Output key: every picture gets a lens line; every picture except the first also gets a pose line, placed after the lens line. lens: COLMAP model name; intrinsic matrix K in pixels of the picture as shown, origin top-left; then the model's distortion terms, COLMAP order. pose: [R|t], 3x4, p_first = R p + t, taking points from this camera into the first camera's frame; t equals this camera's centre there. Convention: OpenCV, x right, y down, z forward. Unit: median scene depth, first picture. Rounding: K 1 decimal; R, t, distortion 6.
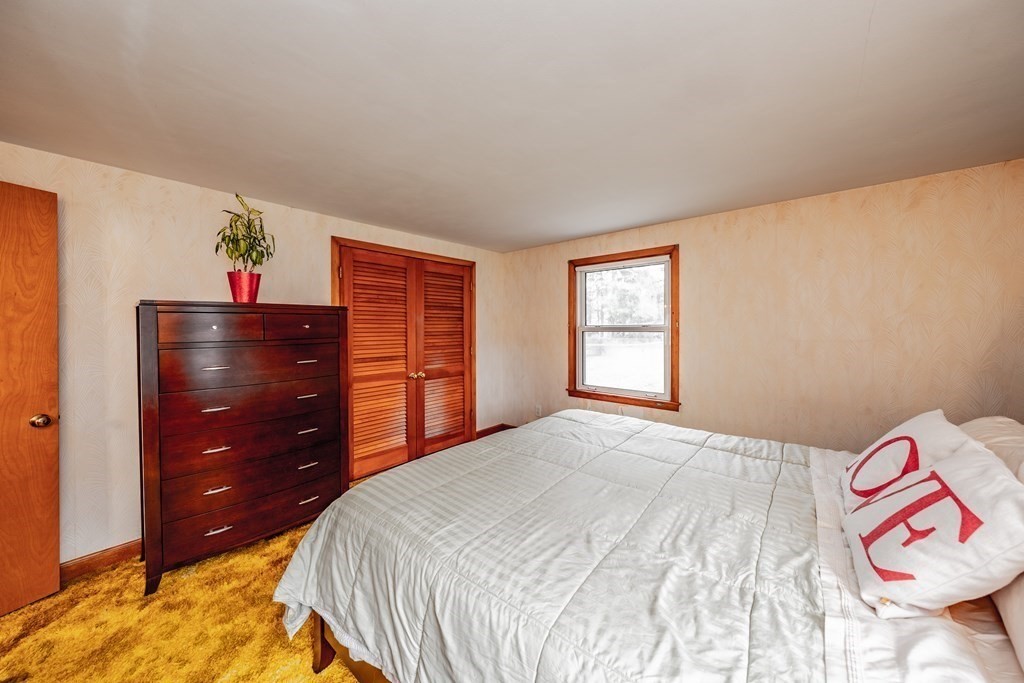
lens RADIAL K [[344.8, 0, 519.8], [0, 344.8, 331.1], [0, 0, 1]] dist [-0.001881, -0.000043]
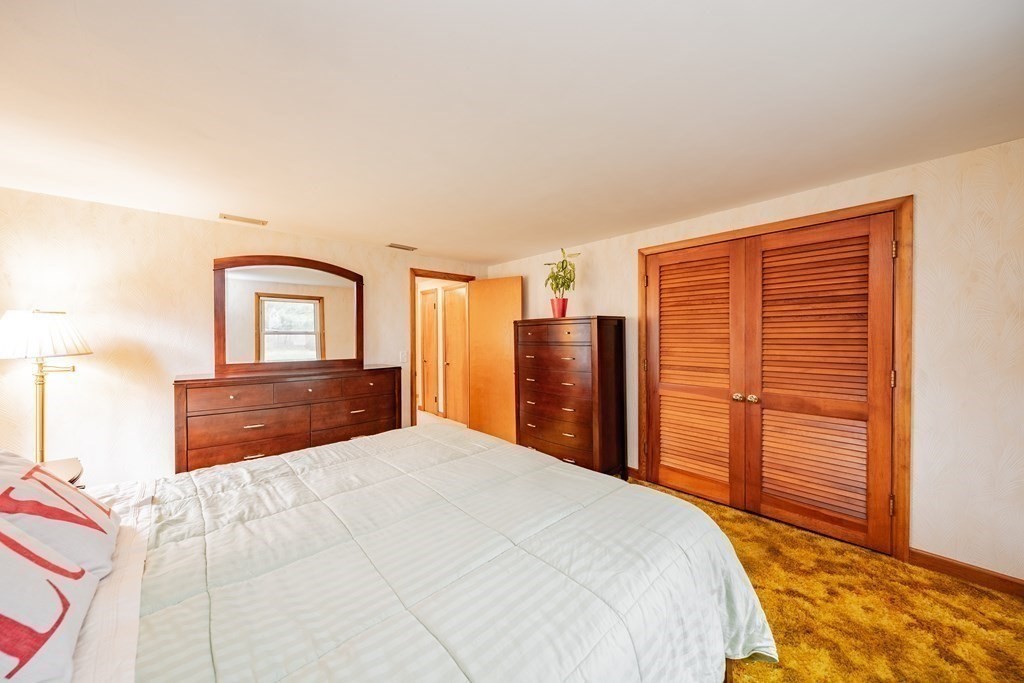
lens RADIAL K [[344.8, 0, 518.7], [0, 344.8, 339.1], [0, 0, 1]] dist [-0.001881, -0.000043]
pose [[-0.097624, 0.018982, -0.995042, 0.496654], [-0.003077, 0.999808, 0.019375, -0.009546], [0.995219, 0.004953, -0.097547, 0.618195]]
